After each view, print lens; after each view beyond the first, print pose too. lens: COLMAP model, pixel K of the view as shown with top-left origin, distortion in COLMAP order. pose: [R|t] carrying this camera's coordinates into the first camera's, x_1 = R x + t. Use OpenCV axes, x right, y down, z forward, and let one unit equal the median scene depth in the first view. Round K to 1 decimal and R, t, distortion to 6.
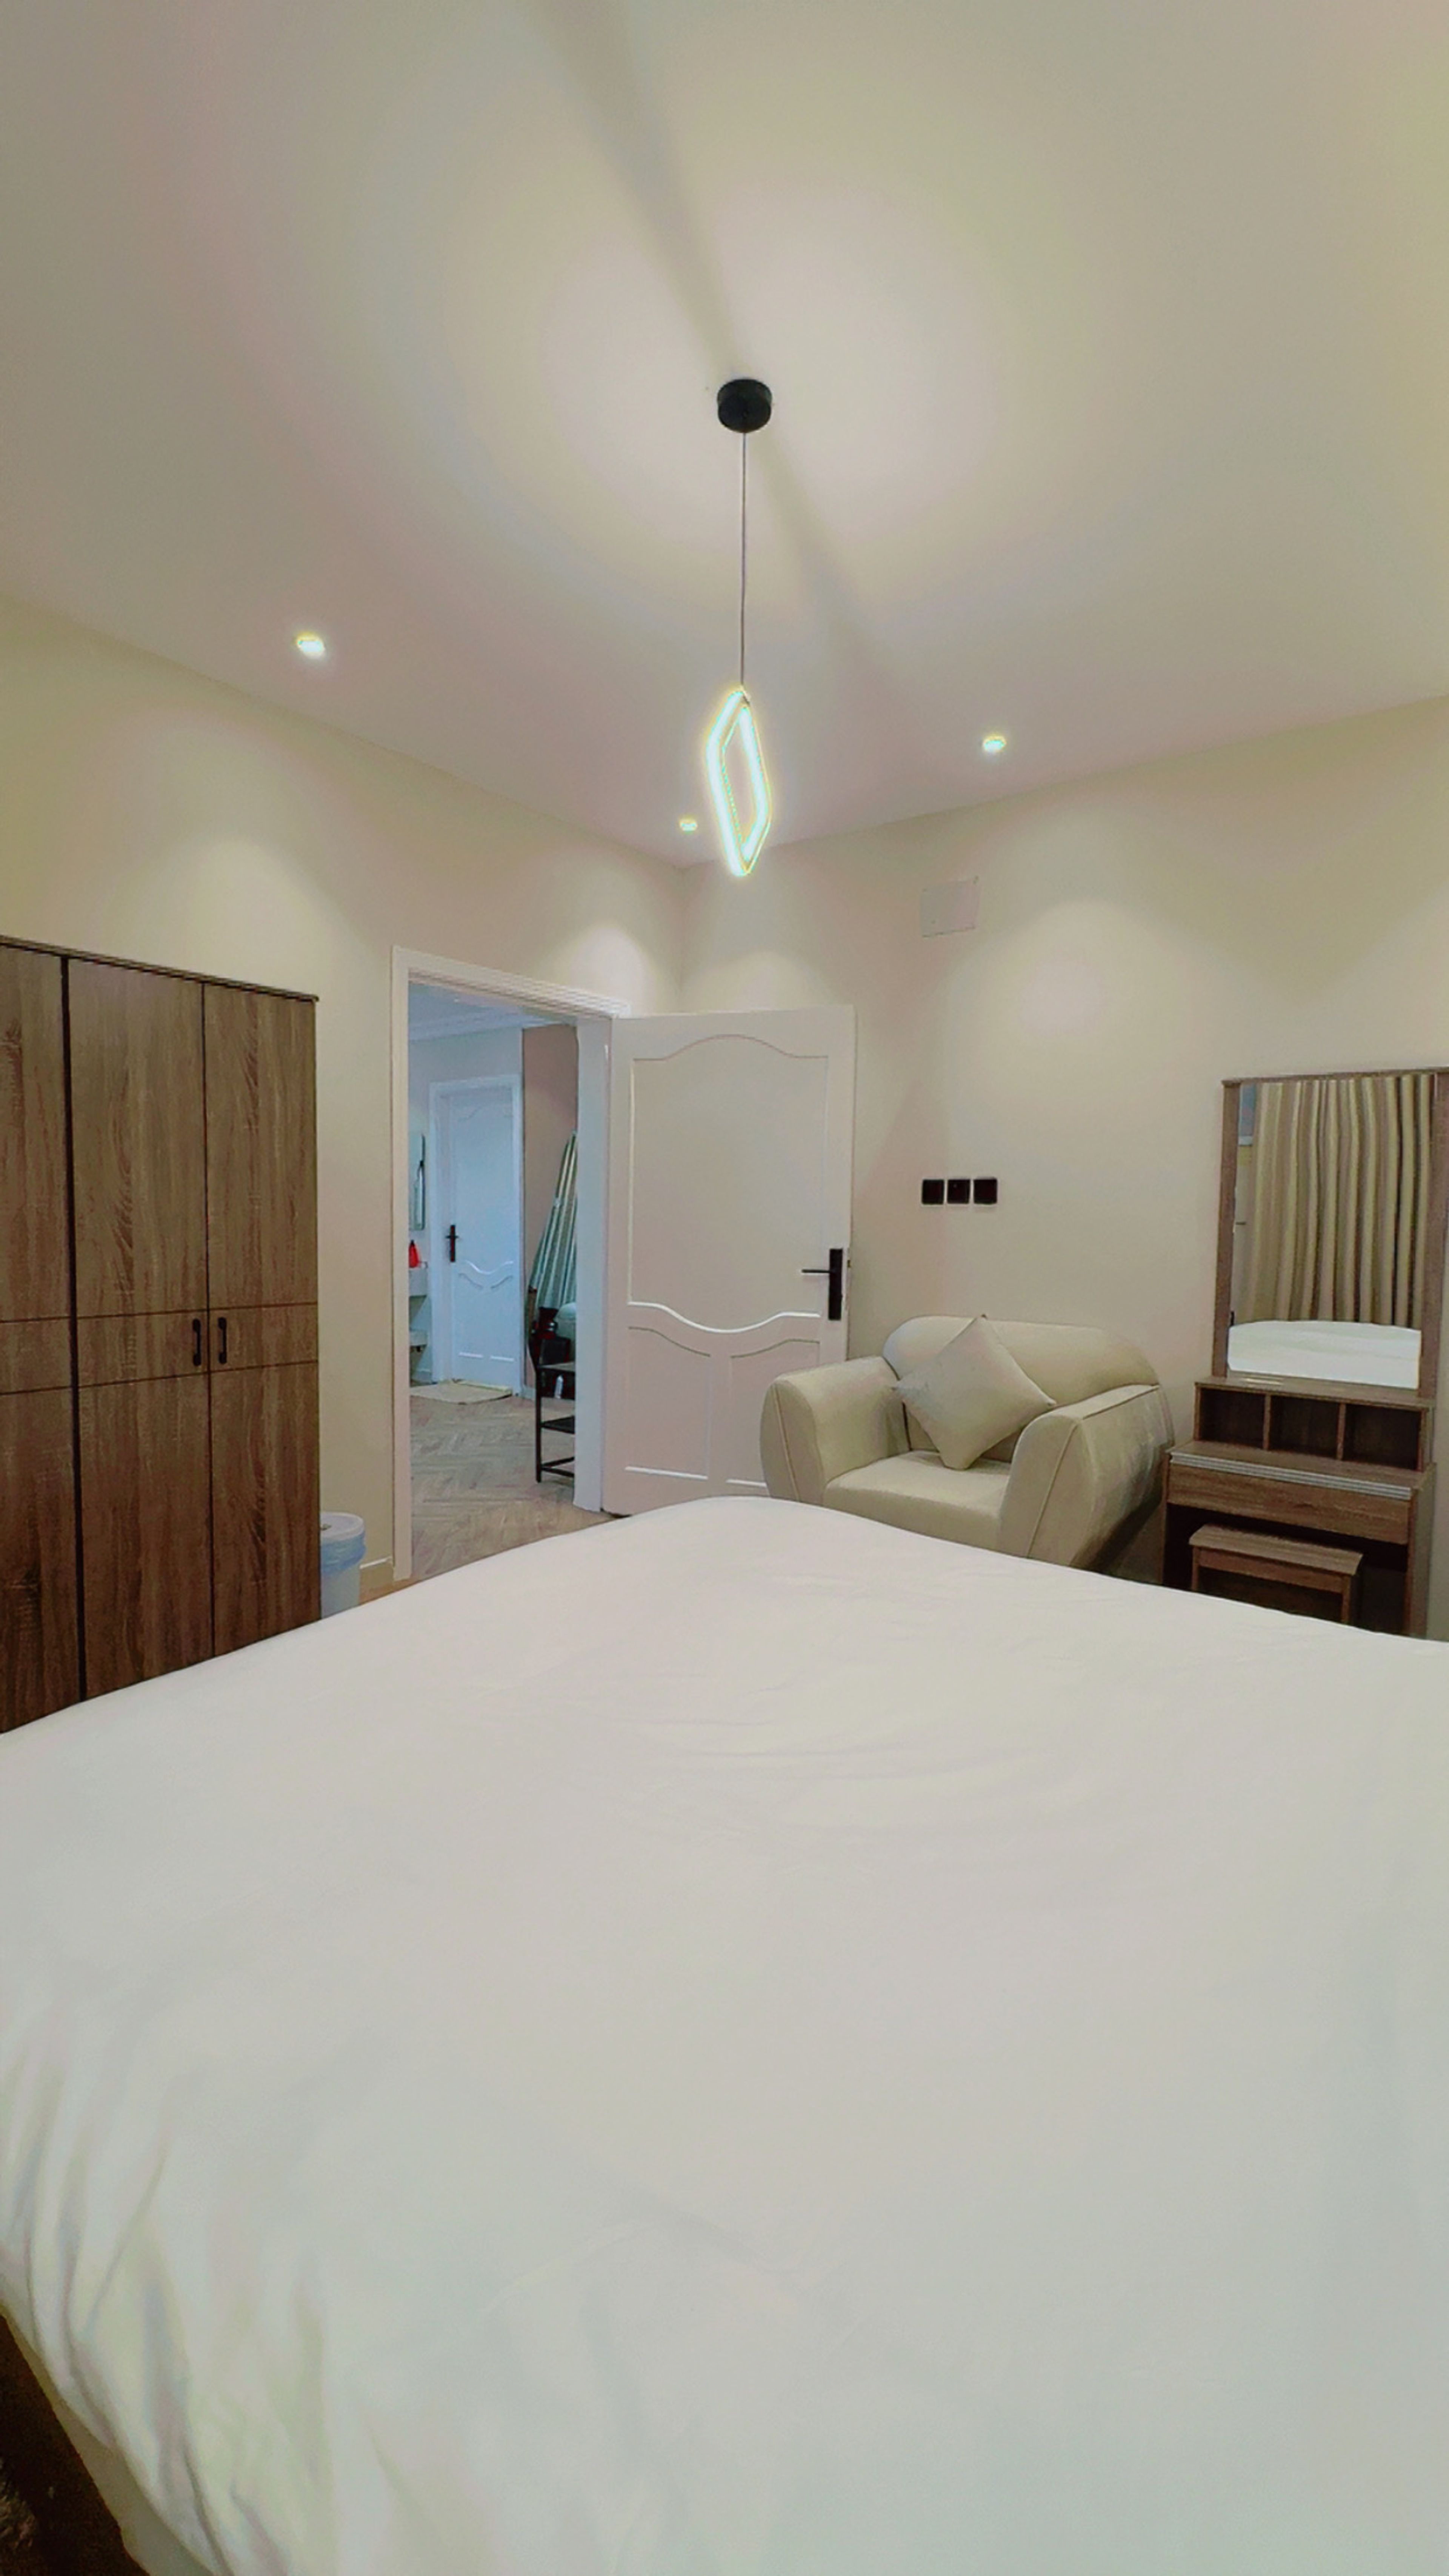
lens RADIAL K [[1032.2, 0, 724.5], [0, 1032.2, 1288.0], [0, 0, 1]] dist [-0.000985, -0.000044]
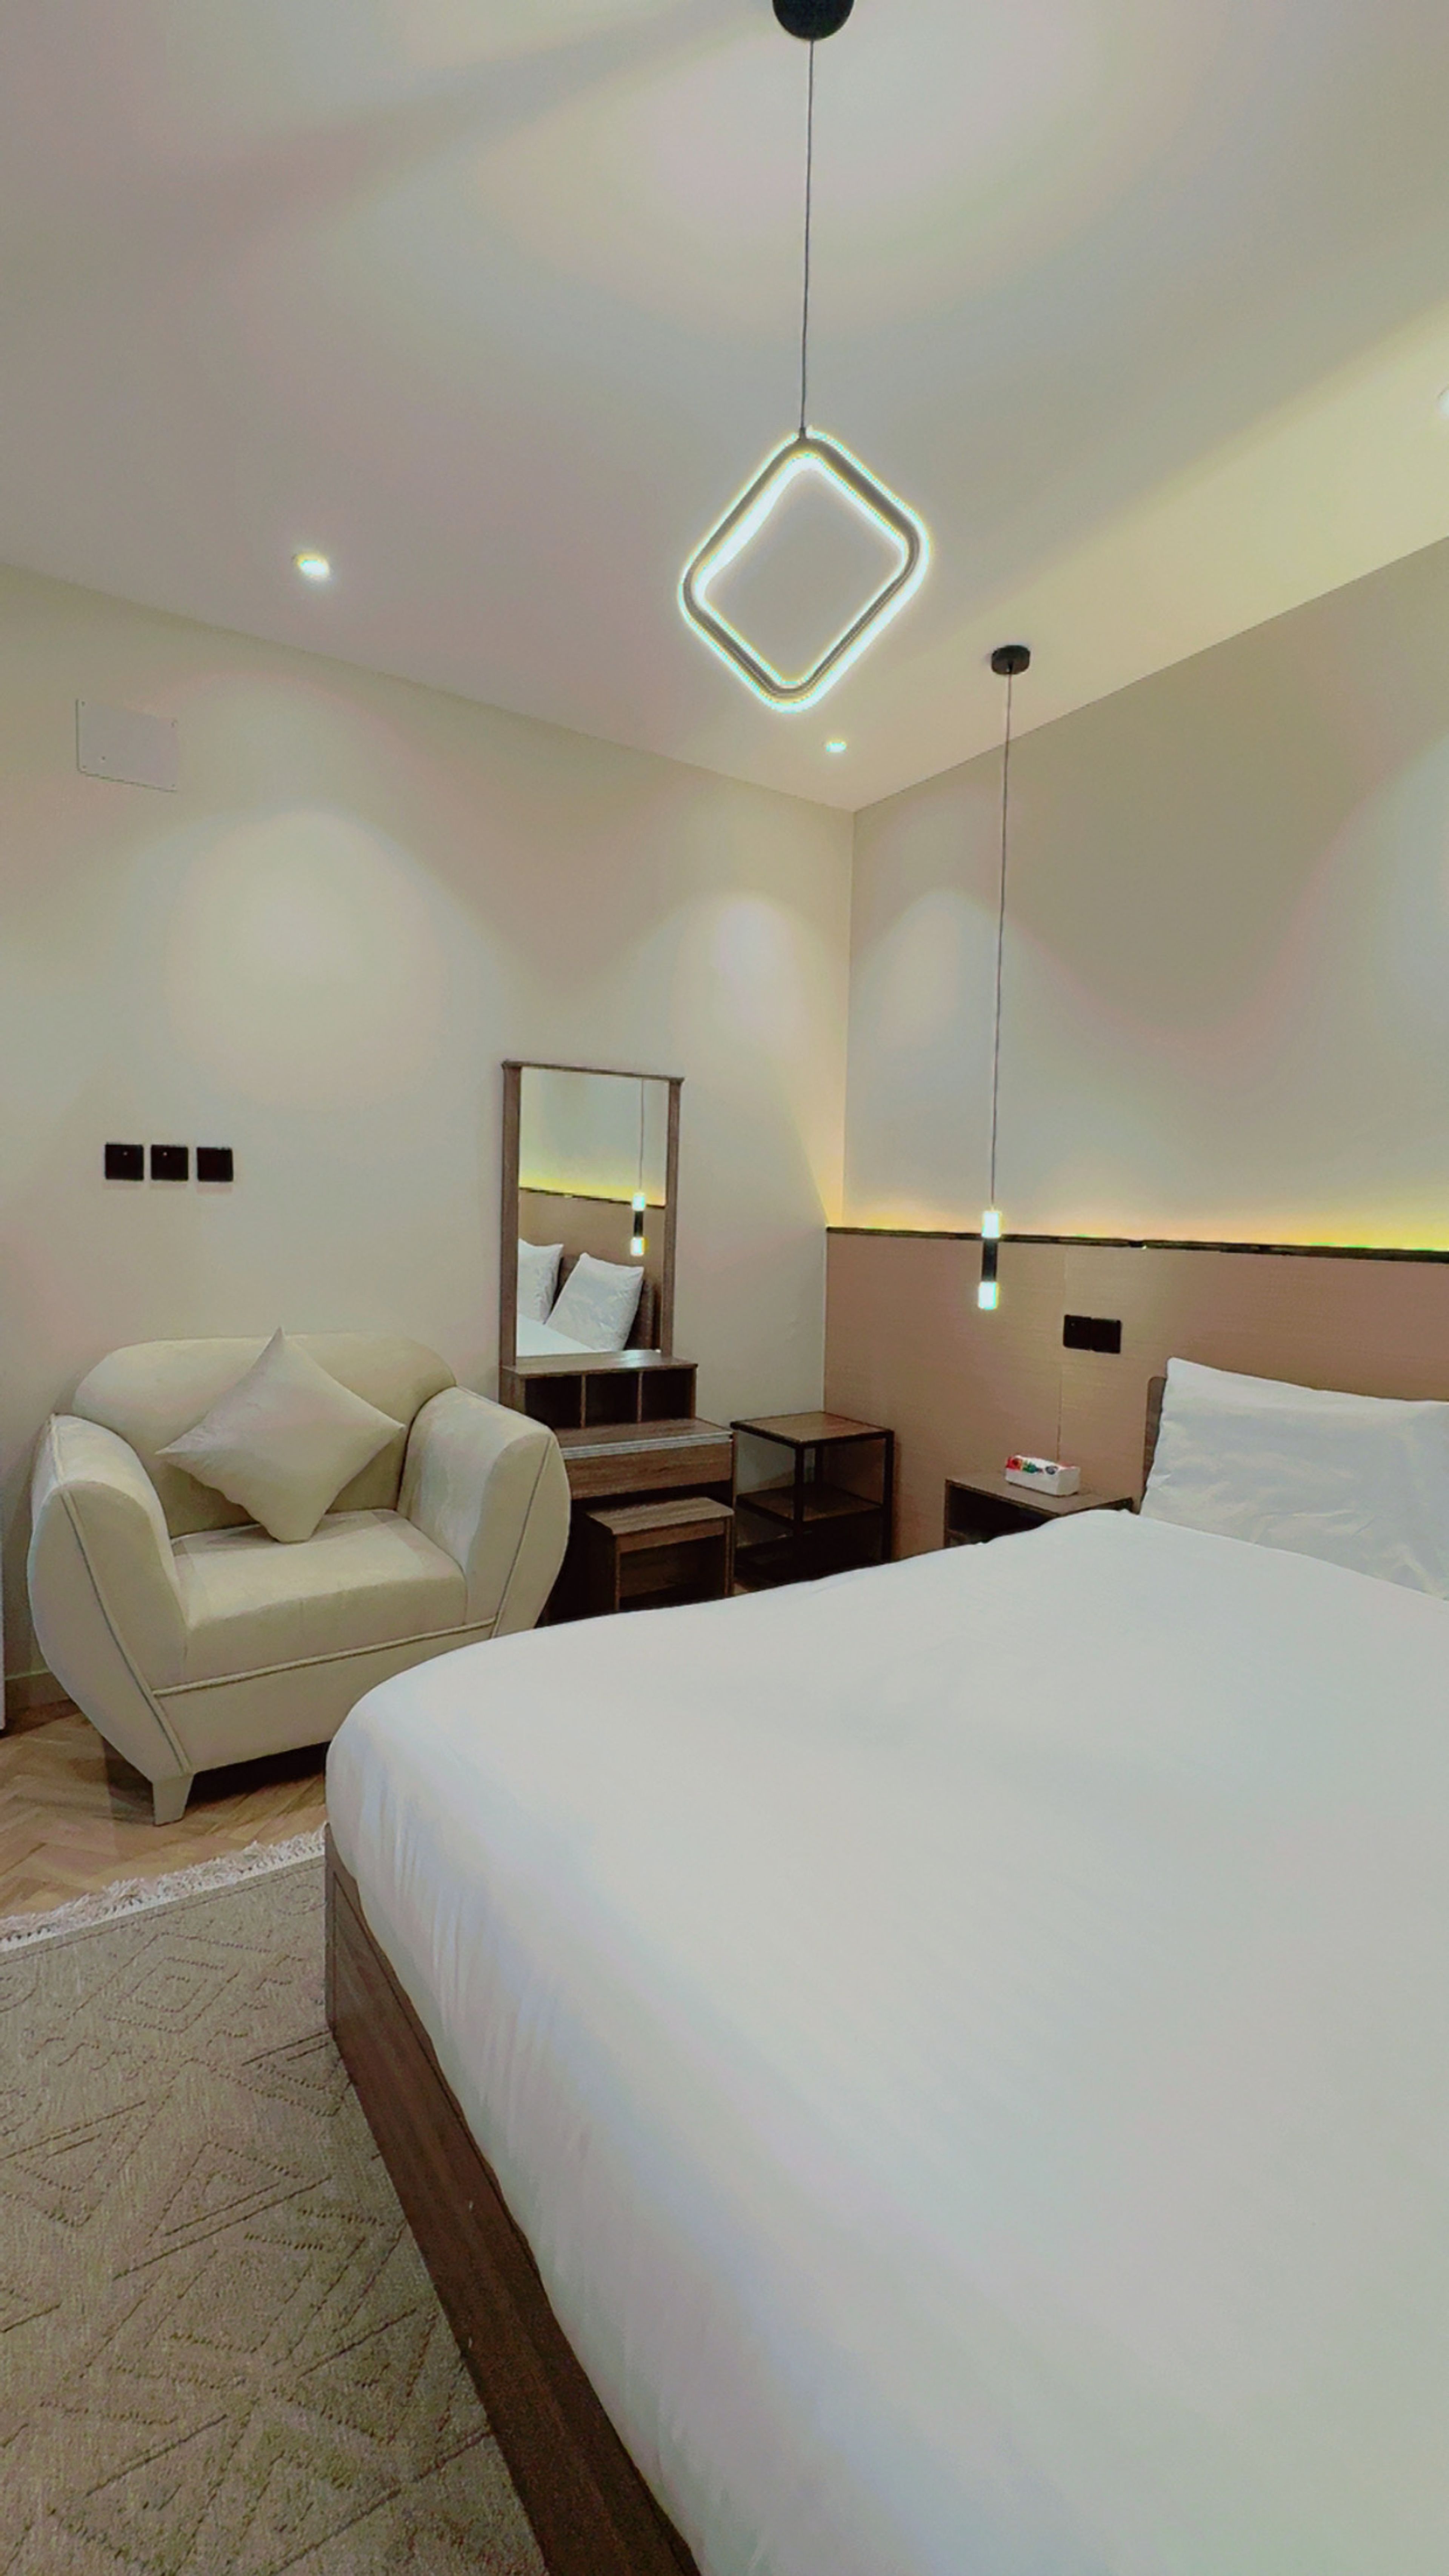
lens RADIAL K [[1076.2, 0, 724.5], [0, 1076.2, 1288.0], [0, 0, 1]] dist [0.002255, 0.000210]
pose [[0.335248, -0.064112, 0.939946, -0.395103], [0.060632, 0.997082, 0.046383, -0.023183], [-0.940177, 0.041441, 0.338157, 0.461315]]
